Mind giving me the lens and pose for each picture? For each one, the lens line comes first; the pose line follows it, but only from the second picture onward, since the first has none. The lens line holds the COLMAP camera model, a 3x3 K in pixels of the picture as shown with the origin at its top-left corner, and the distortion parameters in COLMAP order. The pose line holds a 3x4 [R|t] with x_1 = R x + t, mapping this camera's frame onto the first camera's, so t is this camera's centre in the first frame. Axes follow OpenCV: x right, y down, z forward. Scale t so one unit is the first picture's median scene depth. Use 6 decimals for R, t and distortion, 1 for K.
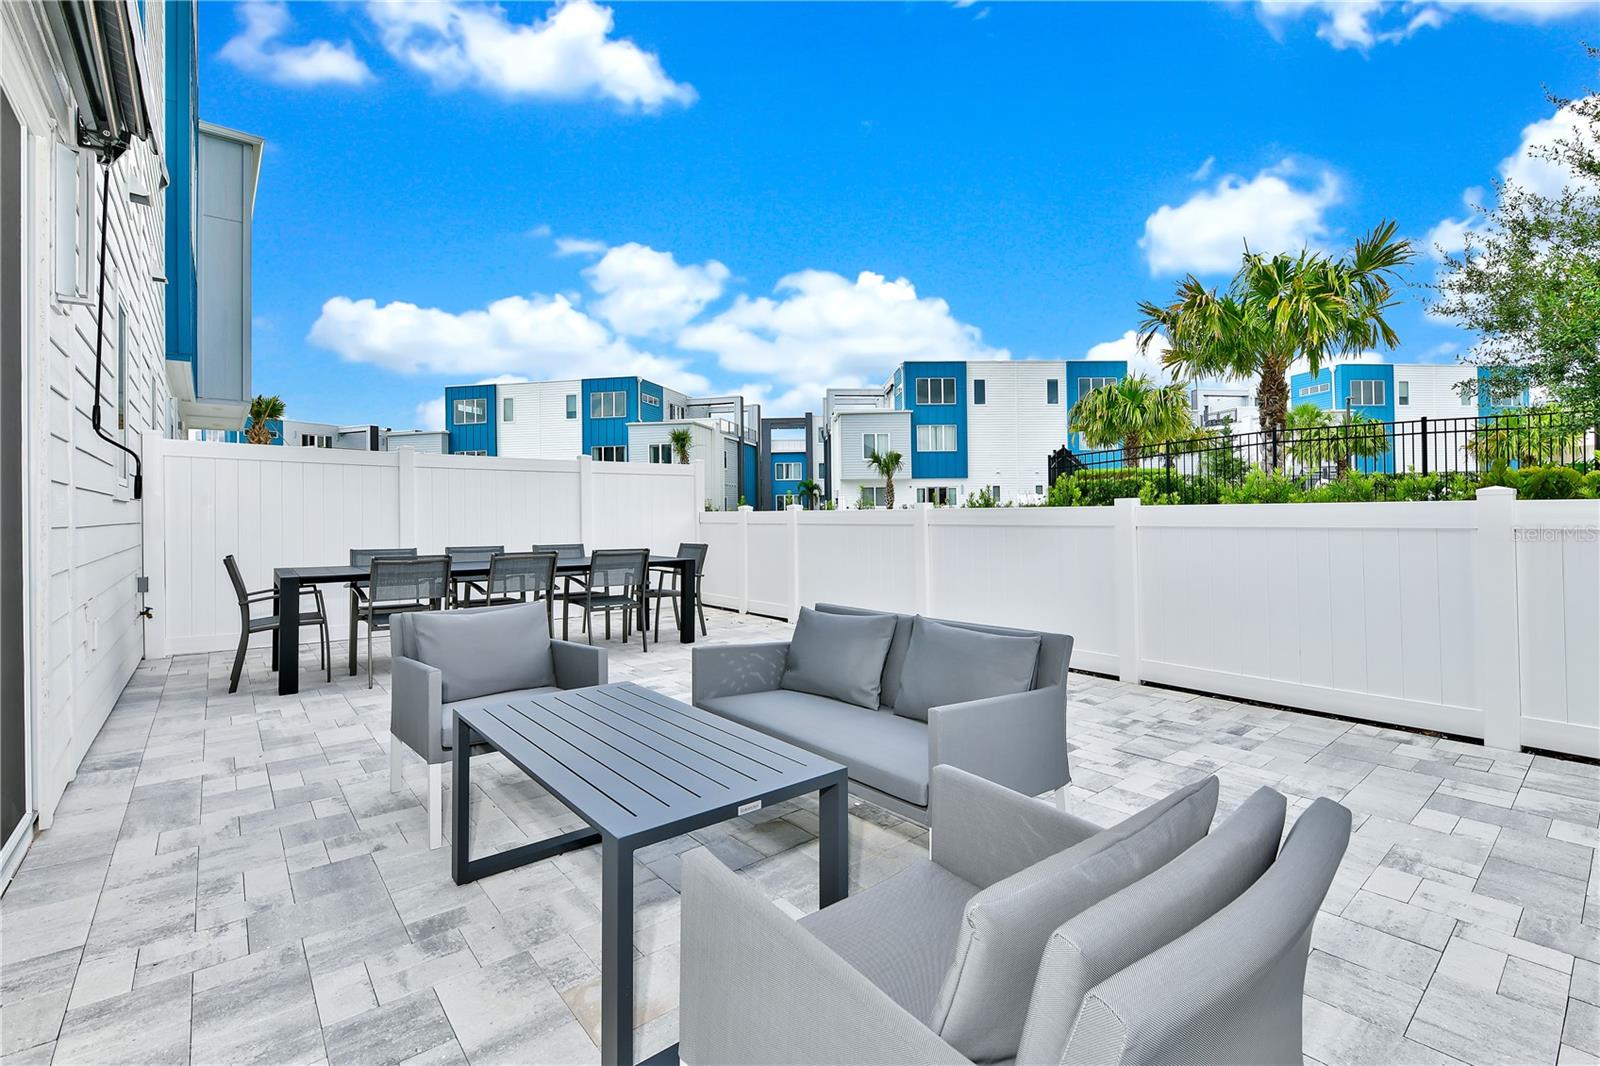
lens RADIAL K [[700.9, 0, 807.8], [0, 700.9, 518.4], [0, 0, 1]] dist [-0.002776, -0.000621]
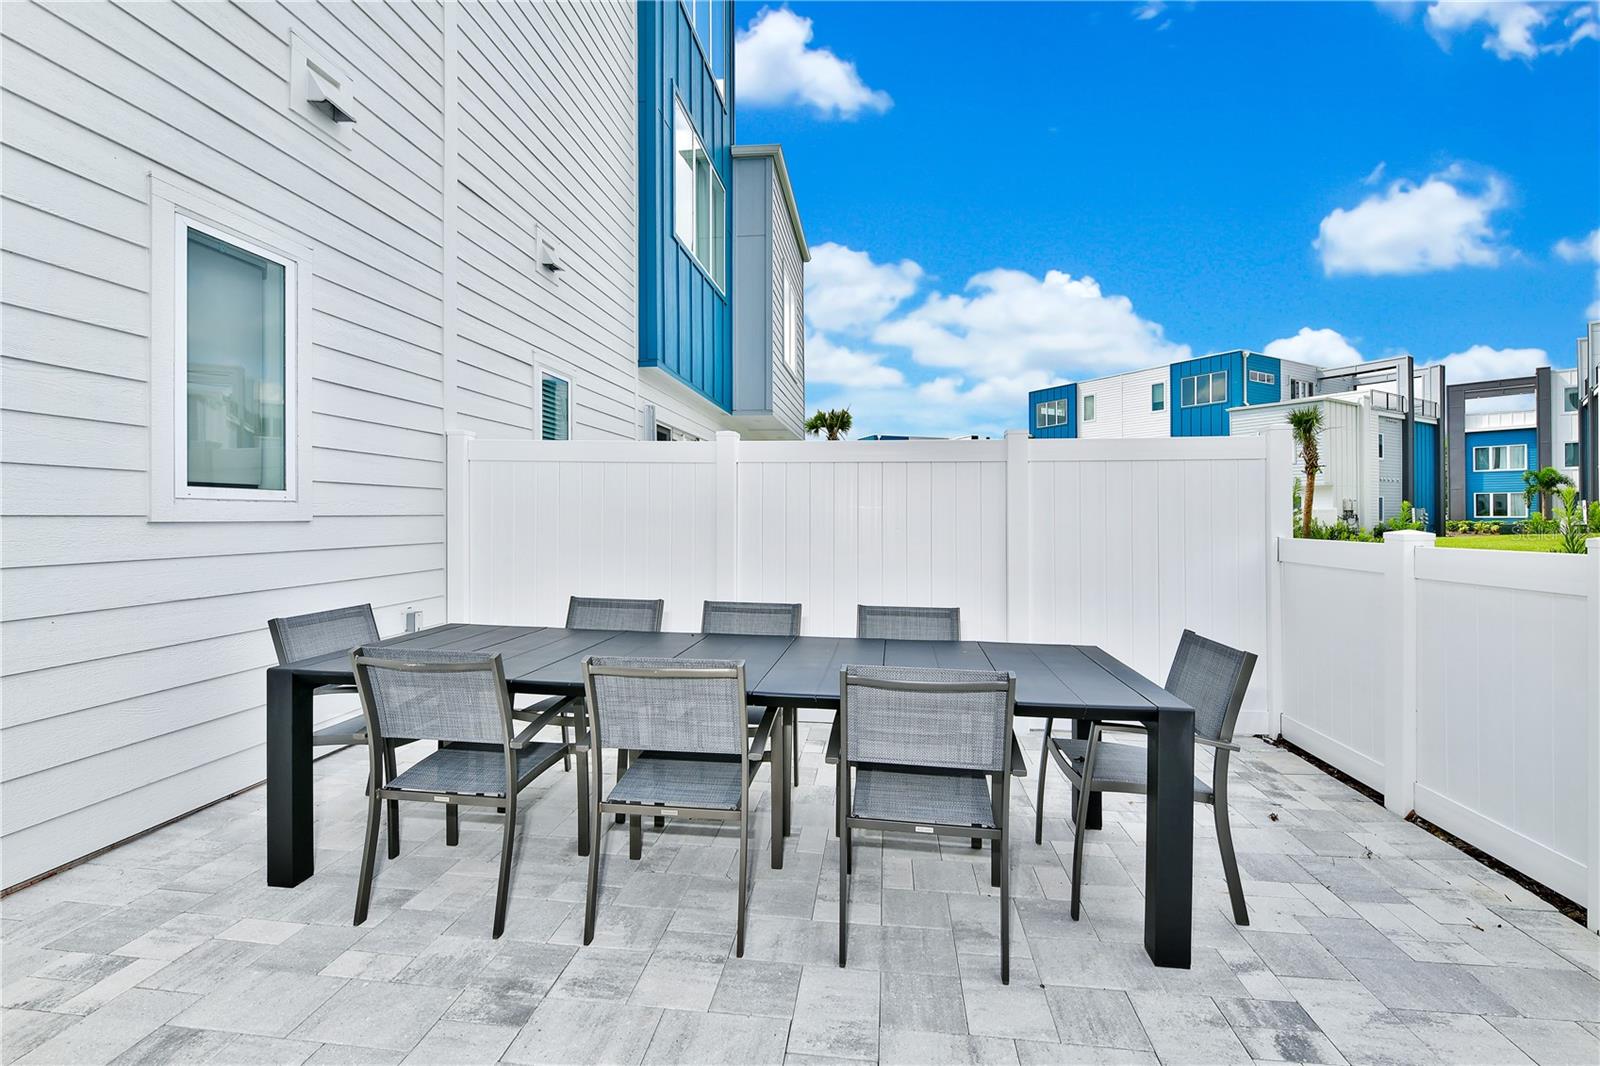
lens RADIAL K [[697.9, 0, 810.6], [0, 697.9, 511.3], [0, 0, 1]] dist [-0.001398, -0.000495]
pose [[0.693358, 0.004408, -0.720580, -0.038028], [-0.013052, 0.999894, -0.006441, -0.020308], [0.720476, 0.013871, 0.693342, 0.464593]]
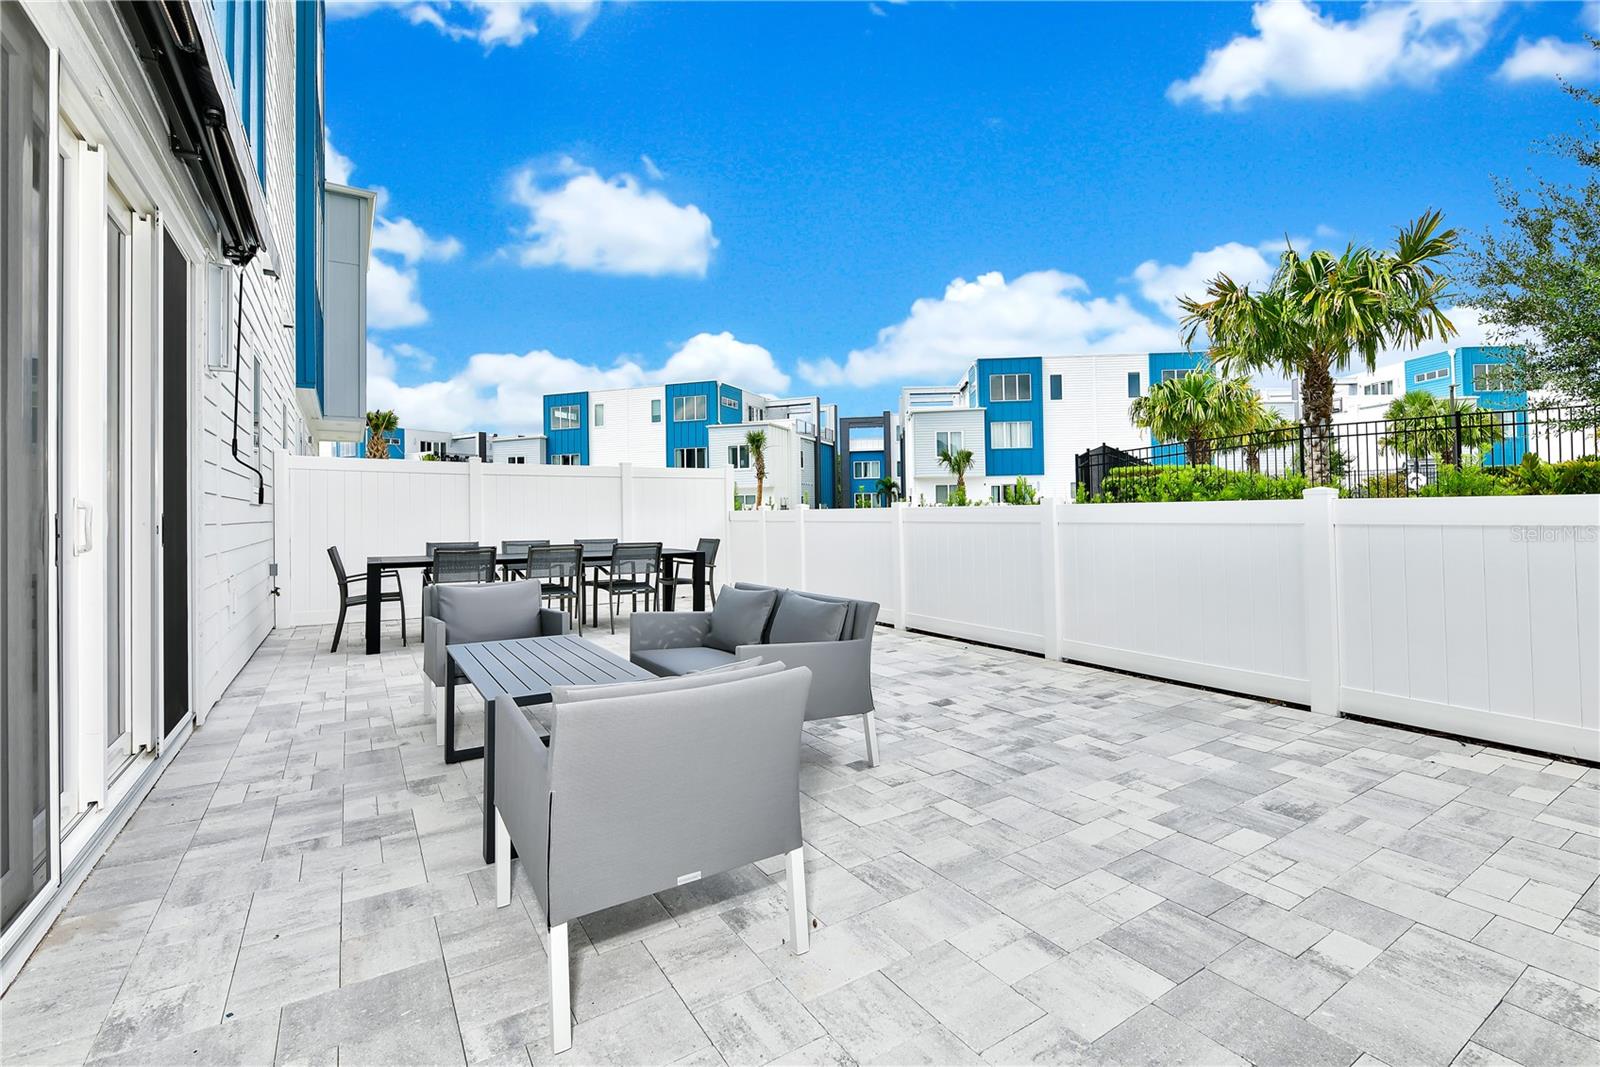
lens RADIAL K [[697.9, 0, 810.6], [0, 697.9, 511.8], [0, 0, 1]] dist [-0.001398, -0.000495]
pose [[0.992948, -0.003794, -0.118492, 0.106476], [0.003027, 0.999973, -0.006657, 0.000108], [0.118514, 0.006252, 0.992933, -0.091626]]
